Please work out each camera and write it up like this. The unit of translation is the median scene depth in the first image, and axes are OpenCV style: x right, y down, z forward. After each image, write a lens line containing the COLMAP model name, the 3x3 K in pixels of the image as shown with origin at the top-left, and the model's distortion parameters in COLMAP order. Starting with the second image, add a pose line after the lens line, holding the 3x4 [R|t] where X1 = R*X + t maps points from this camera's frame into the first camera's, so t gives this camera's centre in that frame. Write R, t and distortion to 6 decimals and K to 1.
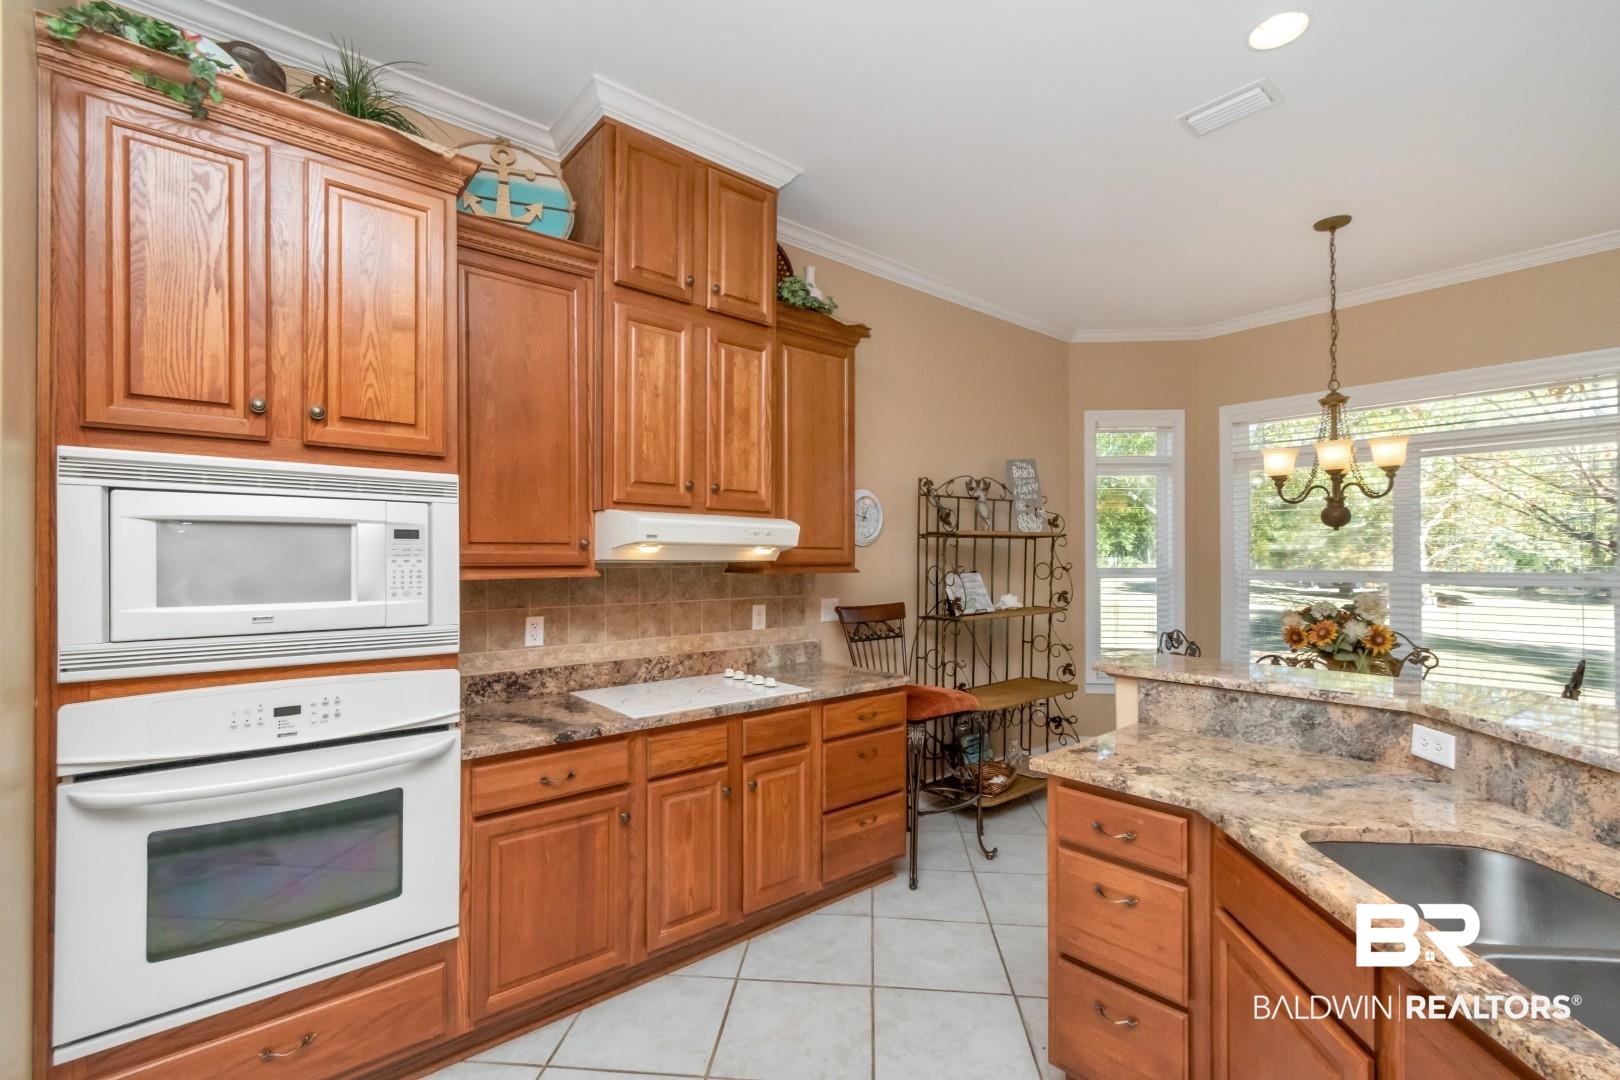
lens RADIAL K [[714.6, 0, 804.1], [0, 714.6, 552.9], [0, 0, 1]] dist [0.002793, 0.000117]
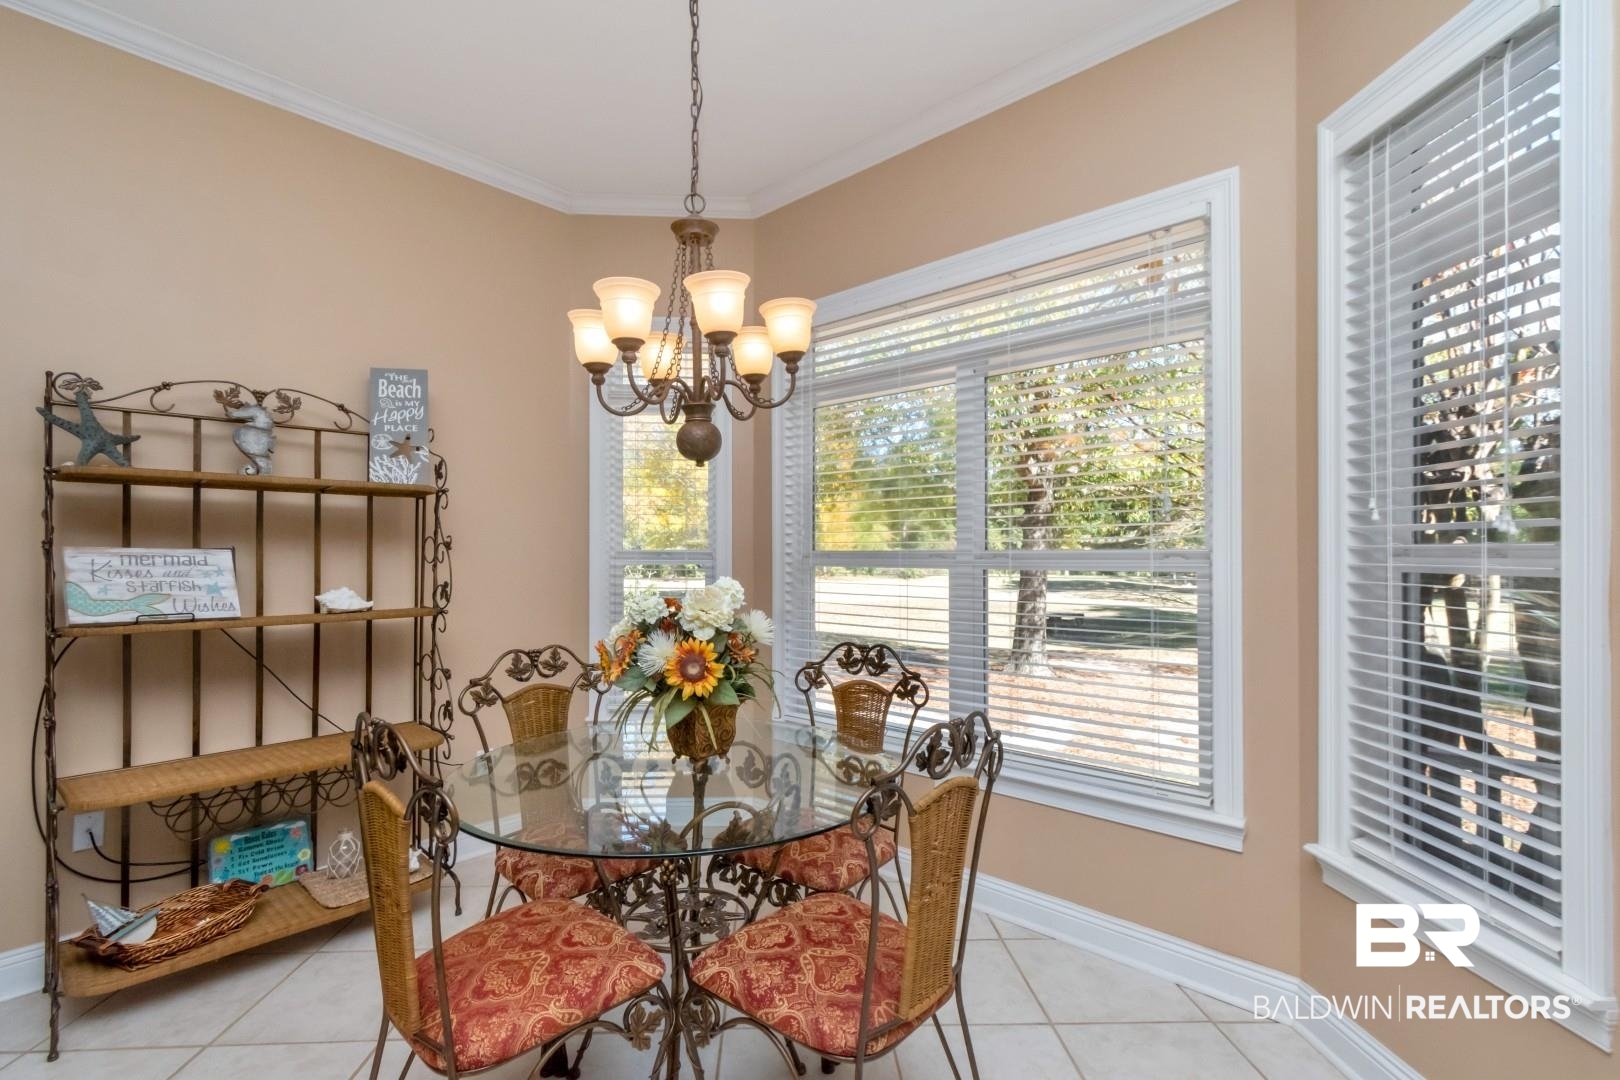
lens RADIAL K [[714.6, 0, 816.1], [0, 714.6, 543.5], [0, 0, 1]] dist [0.002793, 0.000117]
pose [[0.992038, 0.005652, 0.125811, 0.626179], [-0.004323, 0.999932, -0.010828, 0.027183], [-0.125864, 0.010197, 0.991995, 0.363784]]
